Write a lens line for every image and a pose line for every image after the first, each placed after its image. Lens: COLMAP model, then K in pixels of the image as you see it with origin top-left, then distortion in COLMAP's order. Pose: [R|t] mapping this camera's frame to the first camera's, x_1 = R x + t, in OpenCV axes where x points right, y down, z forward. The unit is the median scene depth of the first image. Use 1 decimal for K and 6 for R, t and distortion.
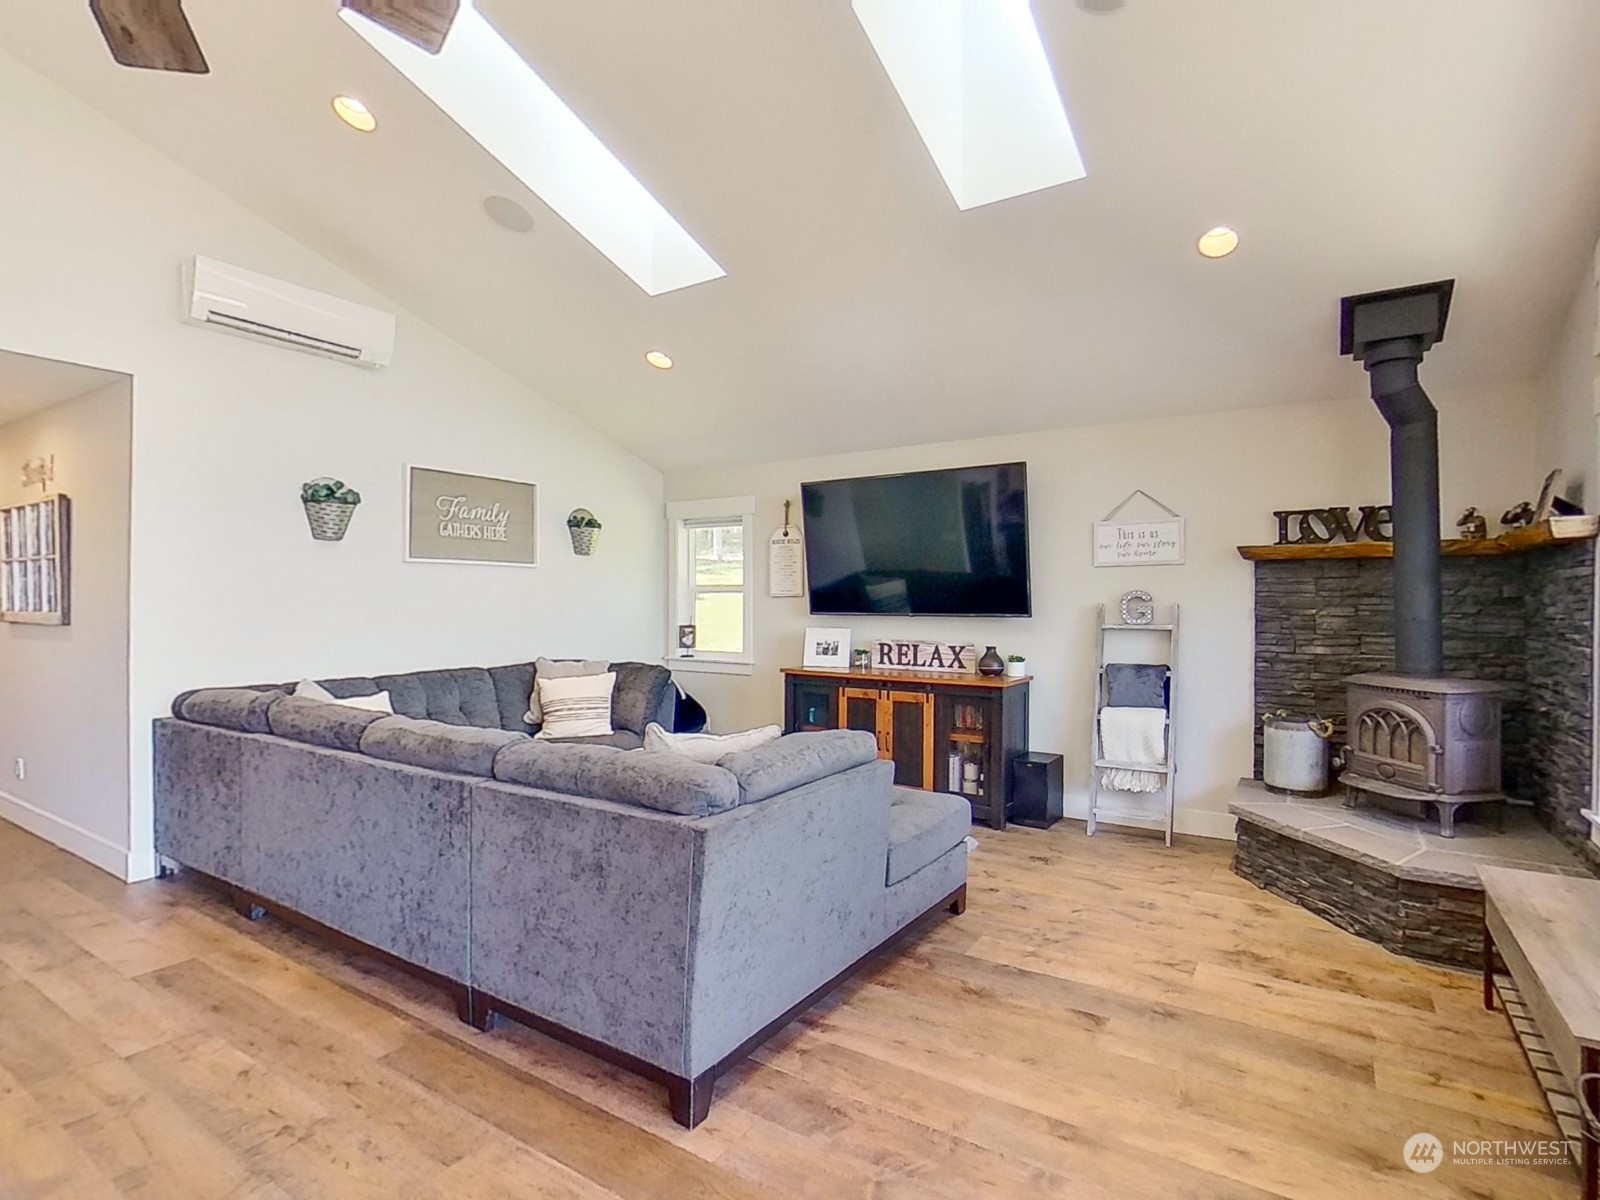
lens RADIAL K [[780.8, 0, 811.9], [0, 780.8, 609.4], [0, 0, 1]] dist [-0.002639, 0.000061]
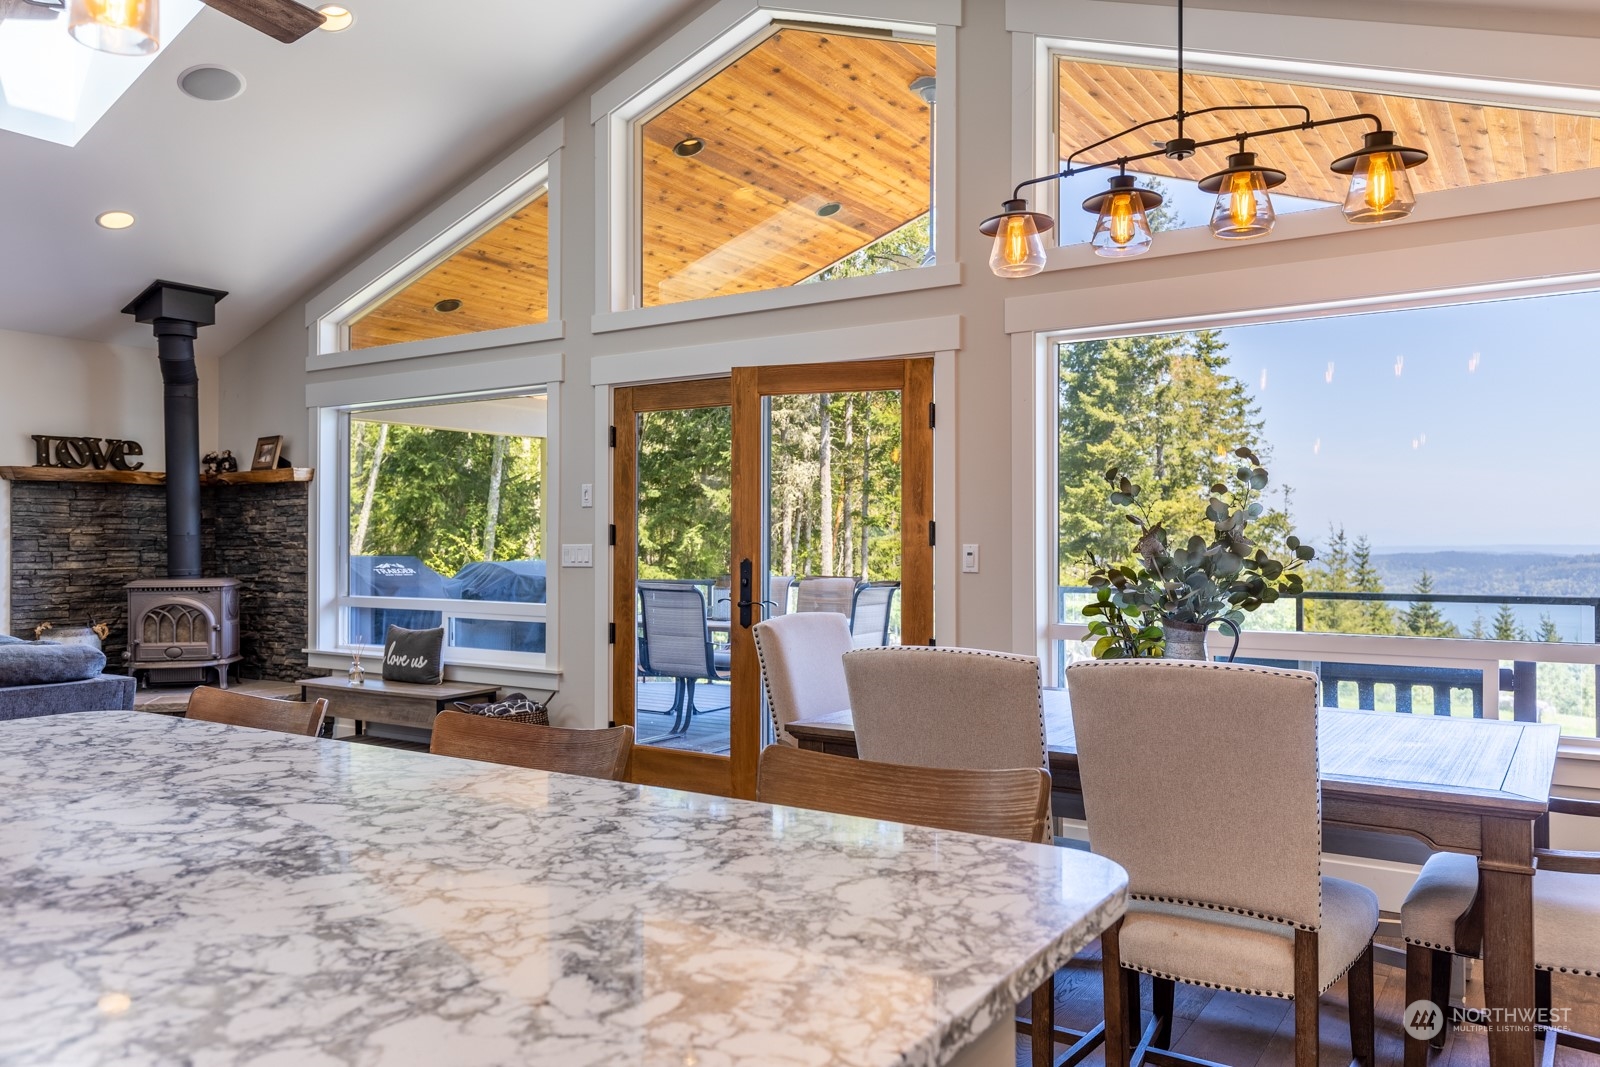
lens RADIAL K [[1162.2, 0, 813.2], [0, 1162.2, 531.0], [0, 0, 1]] dist [-0.006257, 0.004003]
pose [[0.032686, -0.003329, 0.999460, -0.965874], [0.011479, 0.999930, 0.002955, 0.011202], [-0.999400, 0.011376, 0.032722, -0.099635]]
